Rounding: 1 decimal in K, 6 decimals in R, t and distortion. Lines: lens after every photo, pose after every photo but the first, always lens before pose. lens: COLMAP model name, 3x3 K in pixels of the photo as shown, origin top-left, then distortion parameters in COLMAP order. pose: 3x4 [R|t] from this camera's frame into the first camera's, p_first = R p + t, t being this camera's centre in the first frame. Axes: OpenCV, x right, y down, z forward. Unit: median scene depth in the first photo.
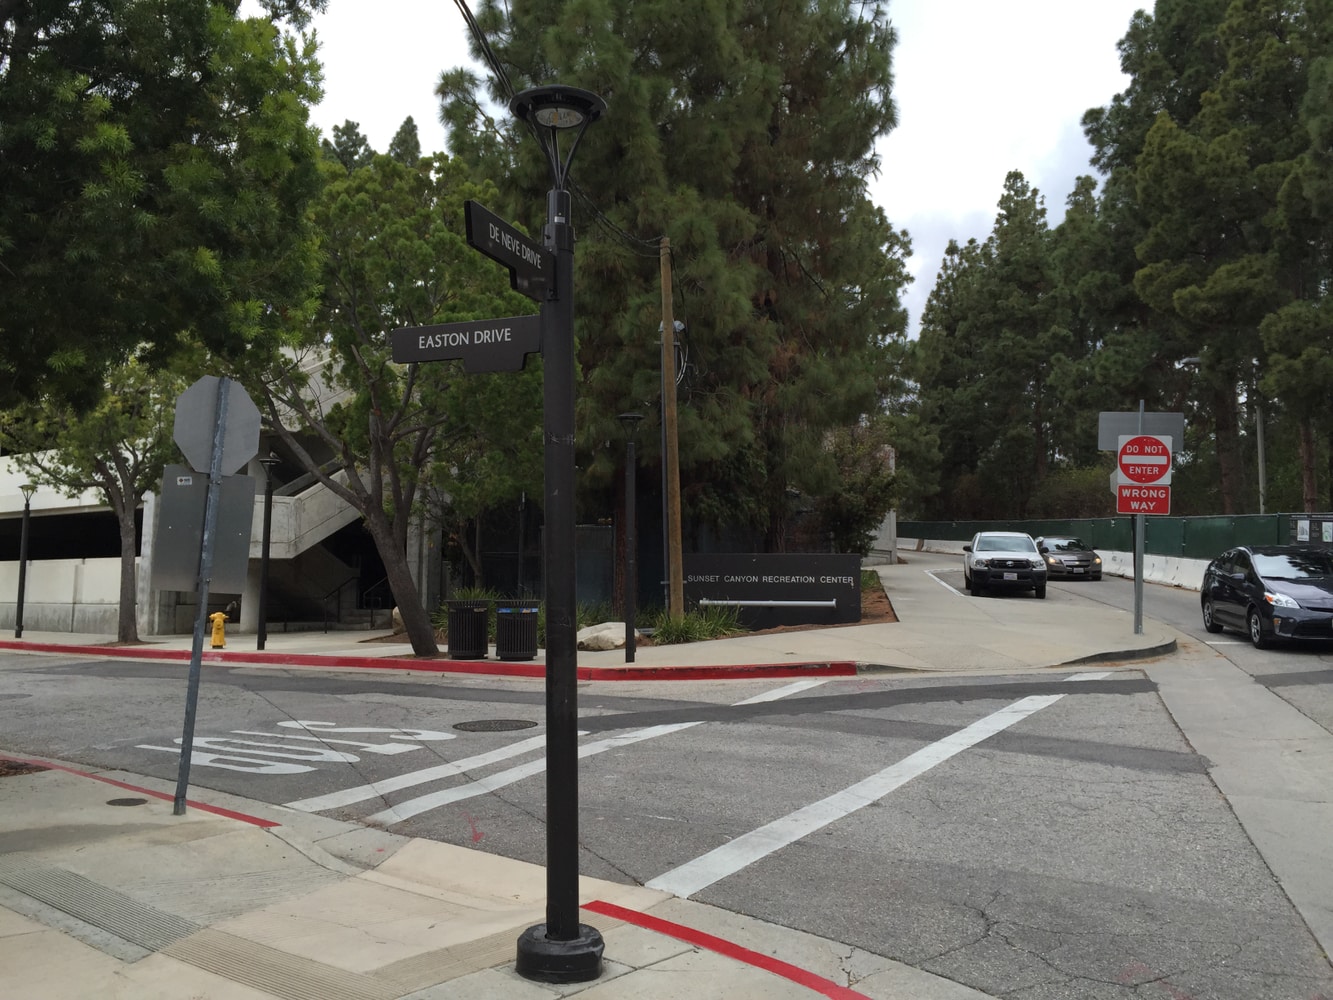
lens RADIAL K [[1129.1, 0, 666.5], [0, 1129.1, 500.3], [0, 0, 1]] dist [0.038571, 0.006432]
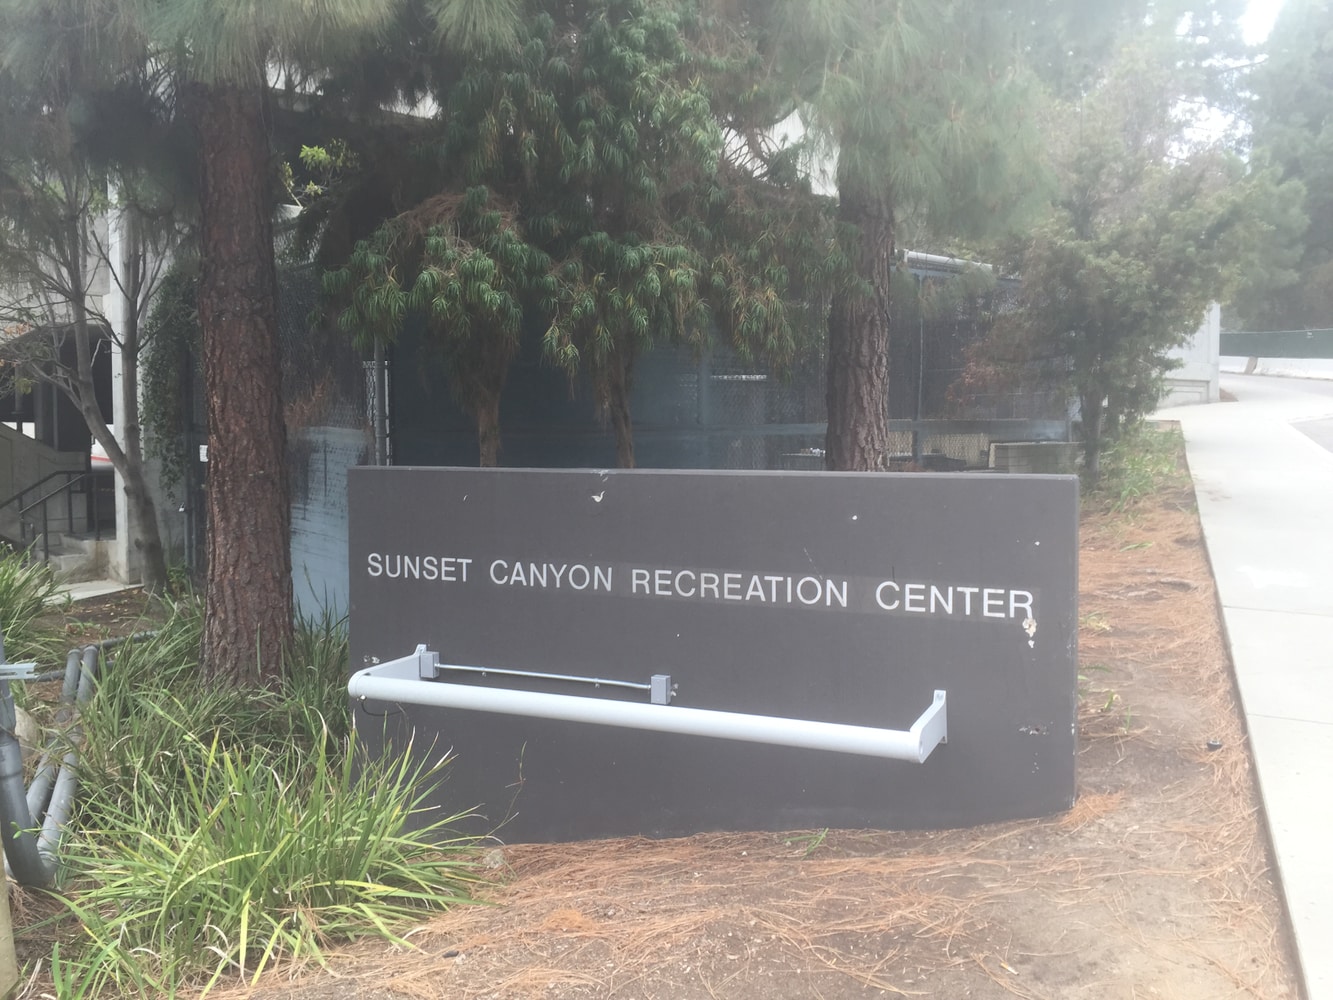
lens RADIAL K [[1129.1, 0, 666.0], [0, 1129.1, 498.4], [0, 0, 1]] dist [0.038571, 0.006432]
pose [[0.970701, 0.004133, -0.240257, 0.106947], [0.032150, 0.988628, 0.146903, 0.013933], [0.238132, -0.150323, 0.959529, 0.565671]]
